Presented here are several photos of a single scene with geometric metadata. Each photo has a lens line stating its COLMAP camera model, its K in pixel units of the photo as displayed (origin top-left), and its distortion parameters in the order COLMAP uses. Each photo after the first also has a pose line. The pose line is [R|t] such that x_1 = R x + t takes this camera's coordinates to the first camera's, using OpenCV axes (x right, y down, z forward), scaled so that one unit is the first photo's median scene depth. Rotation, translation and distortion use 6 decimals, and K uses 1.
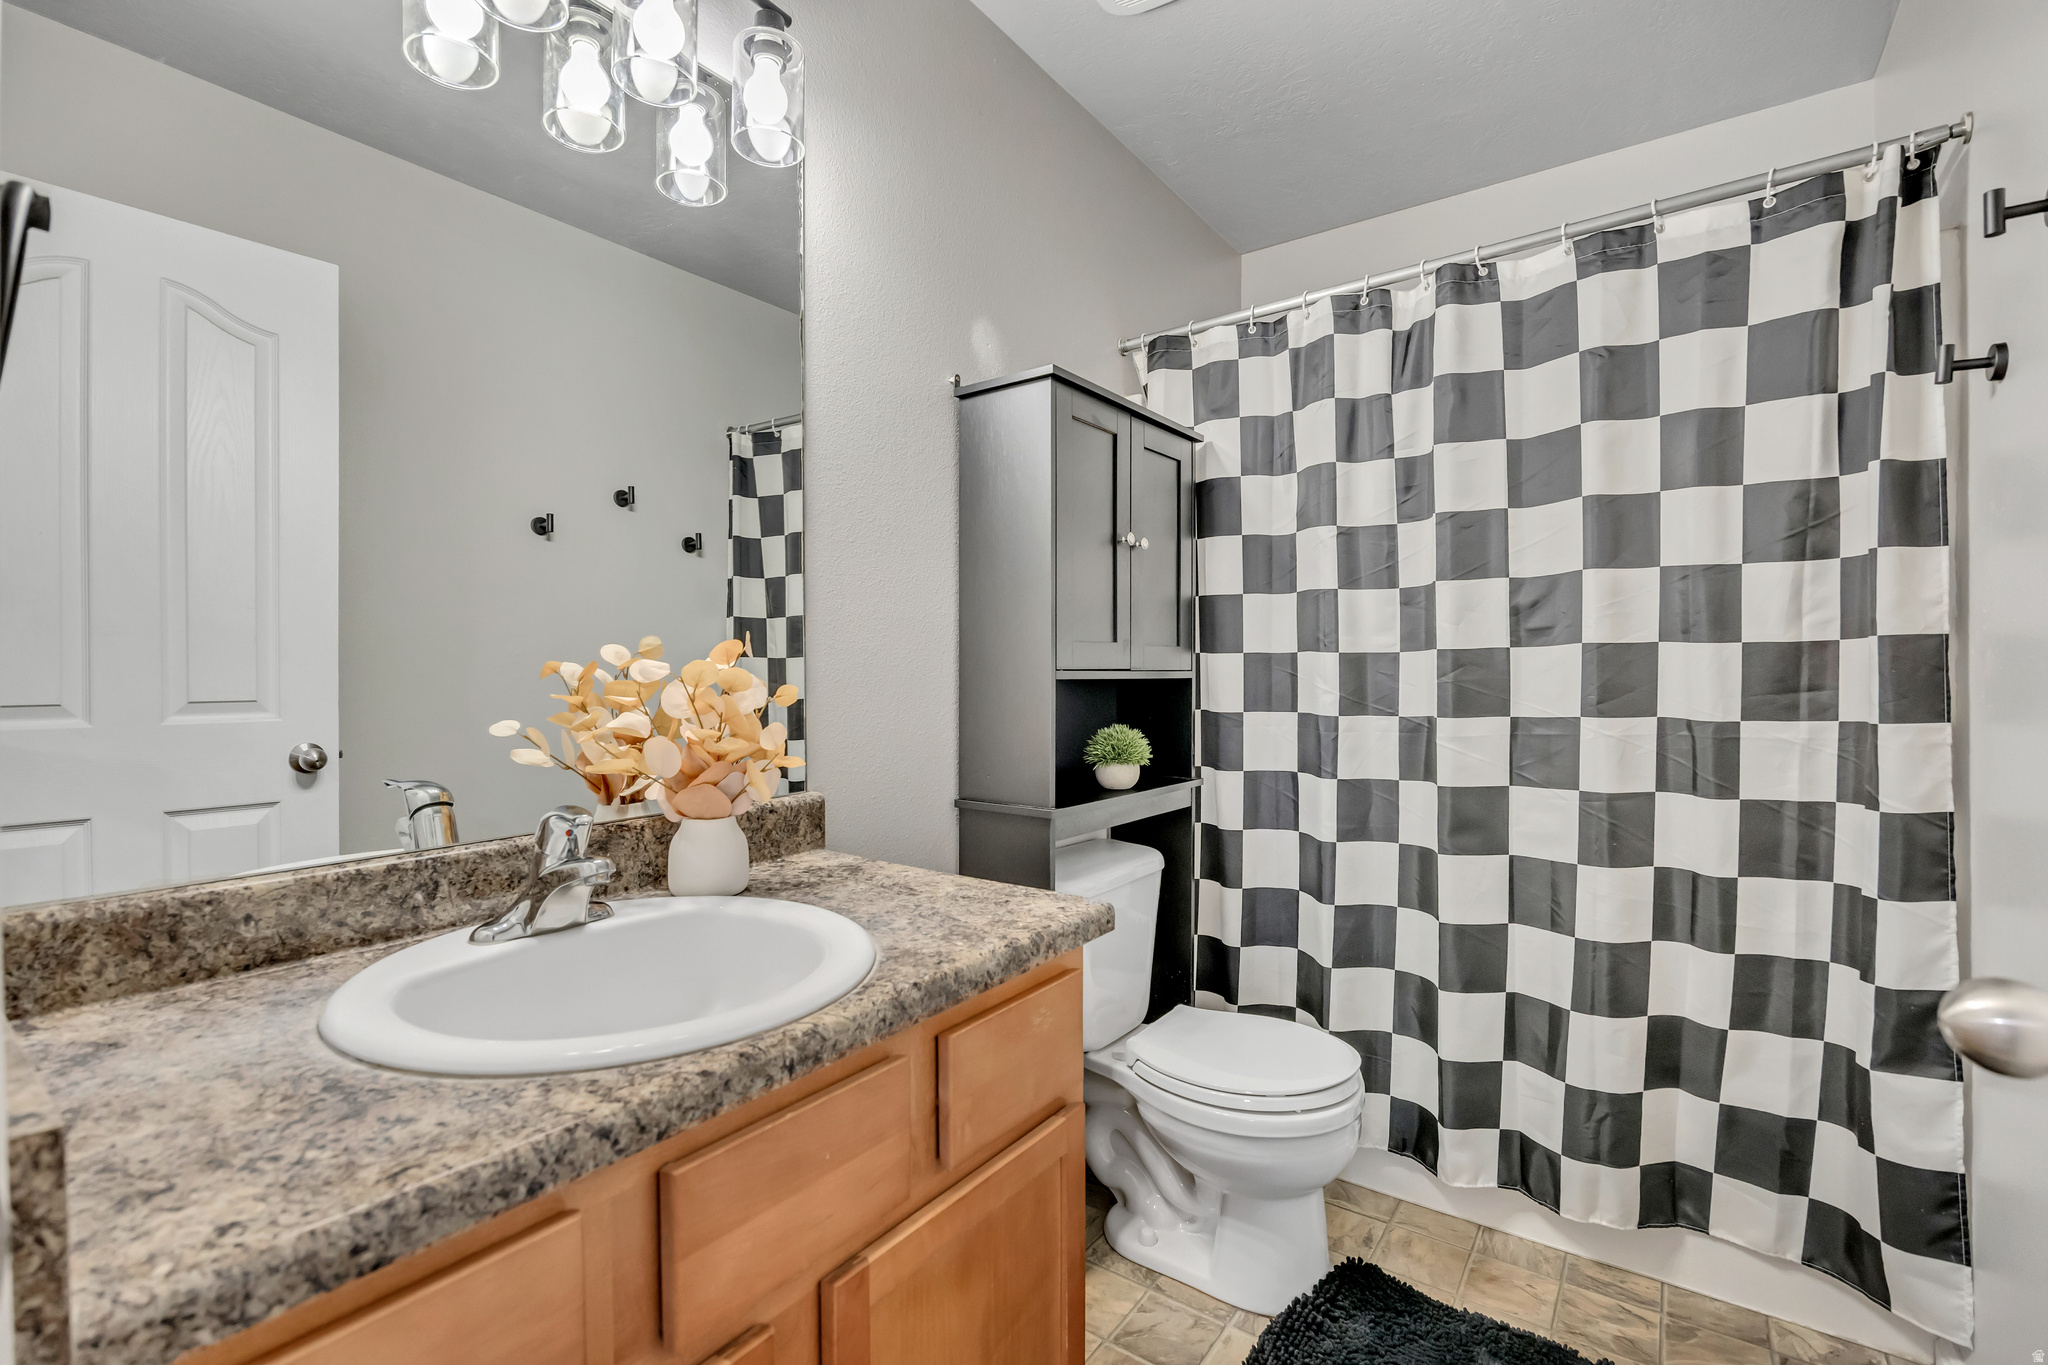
lens RADIAL K [[906.8, 0, 1024.0], [0, 906.8, 682.5], [0, 0, 1]] dist [-0.024481, -0.000154]
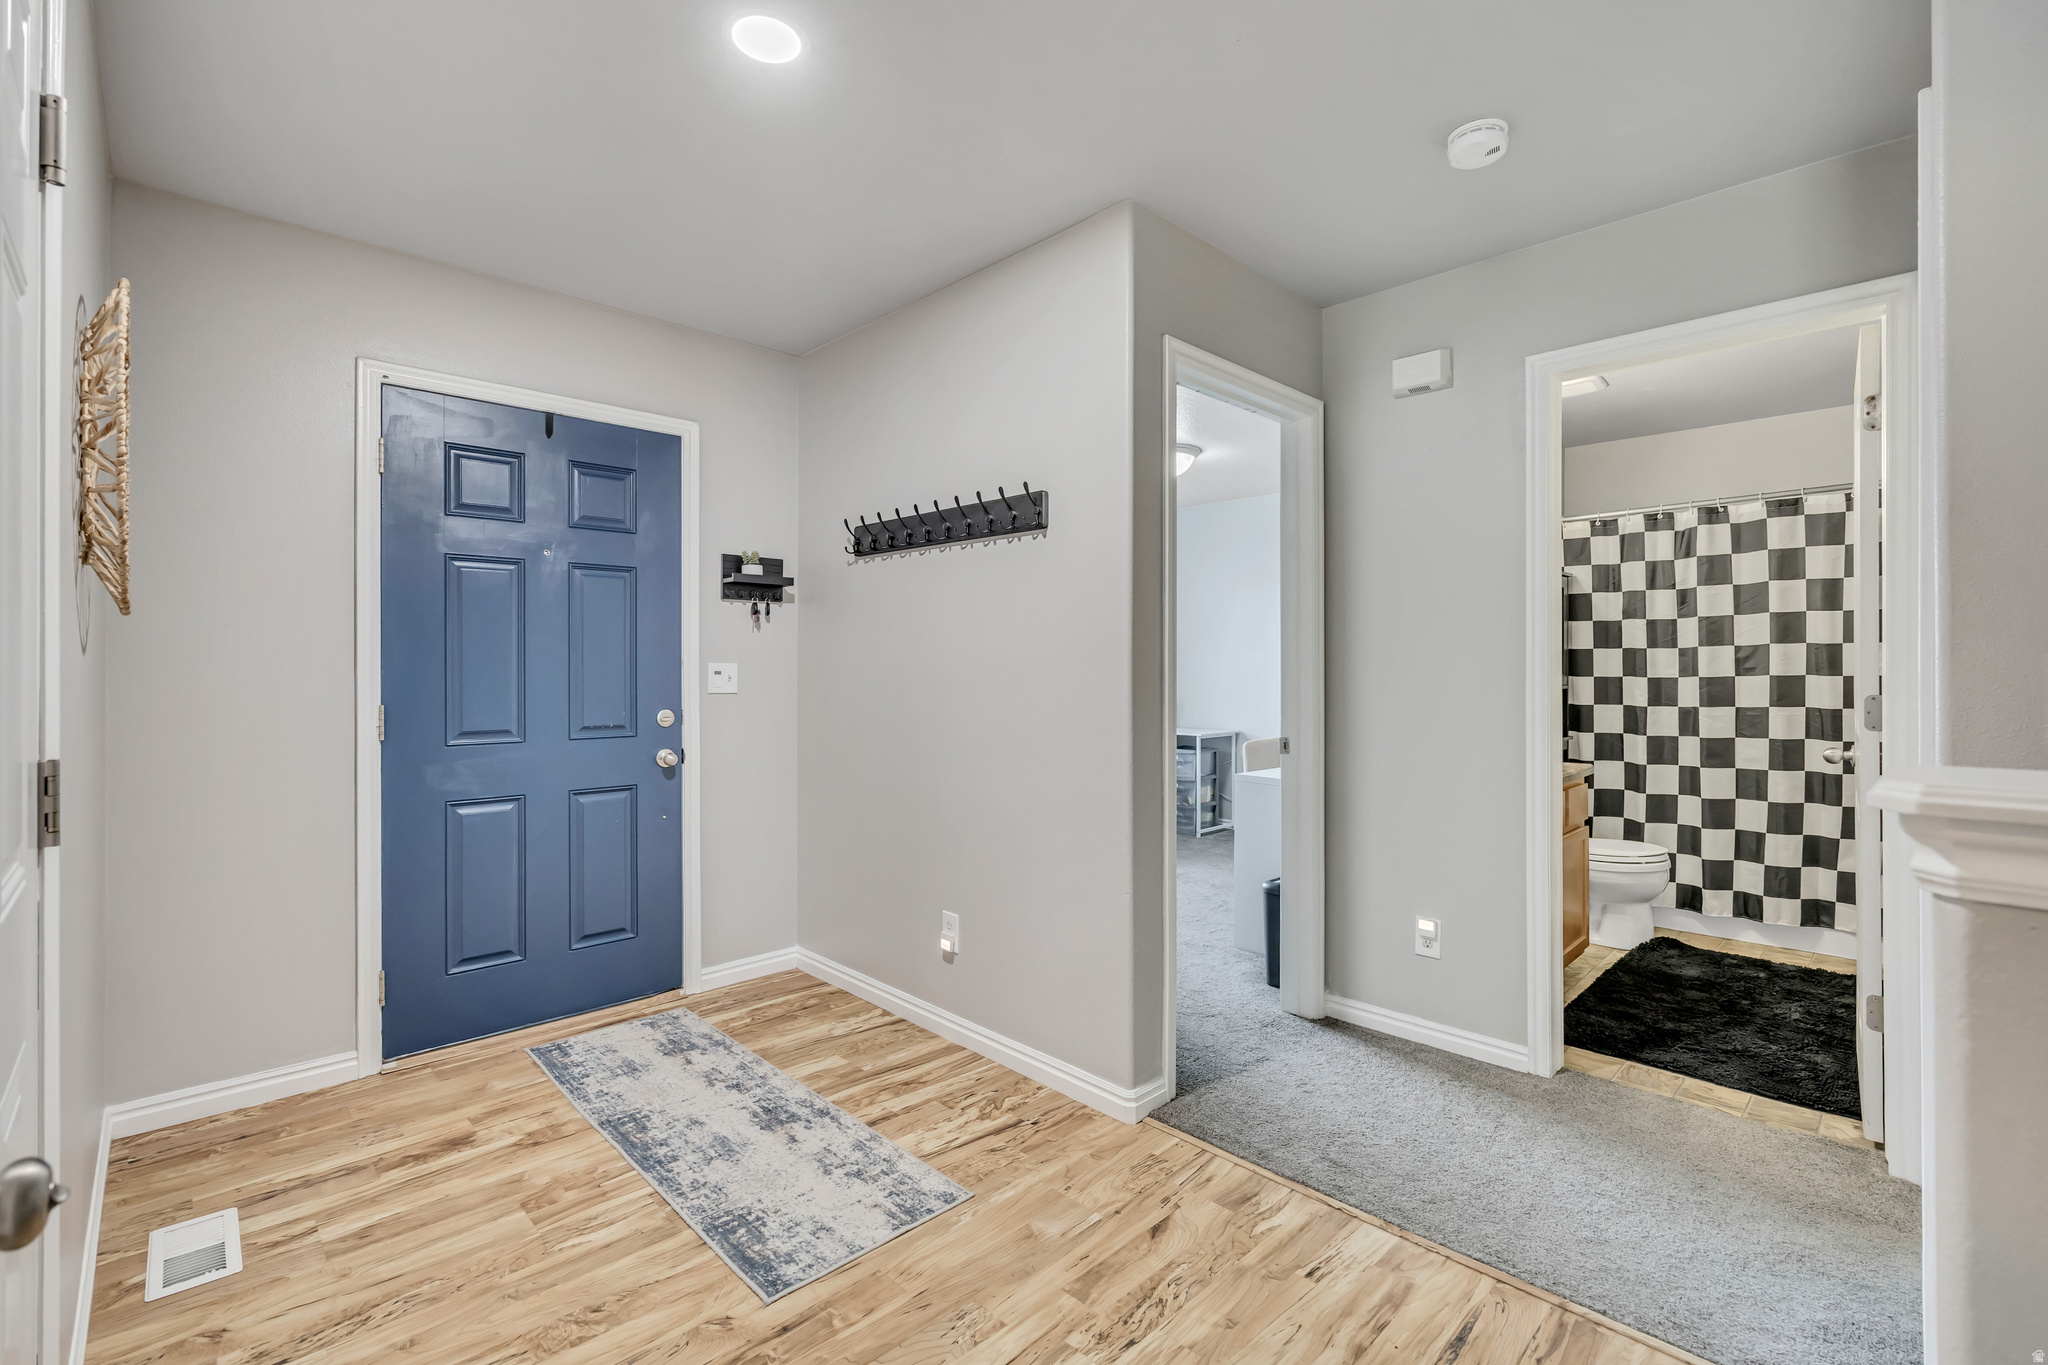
lens RADIAL K [[925.9, 0, 1017.0], [0, 925.9, 673.3], [0, 0, 1]] dist [-0.012081, -0.000367]
pose [[0.986945, -0.006075, -0.160945, -0.863836], [0.005209, 0.999970, -0.005798, -0.041752], [0.160975, 0.004884, 0.986946, -1.559444]]
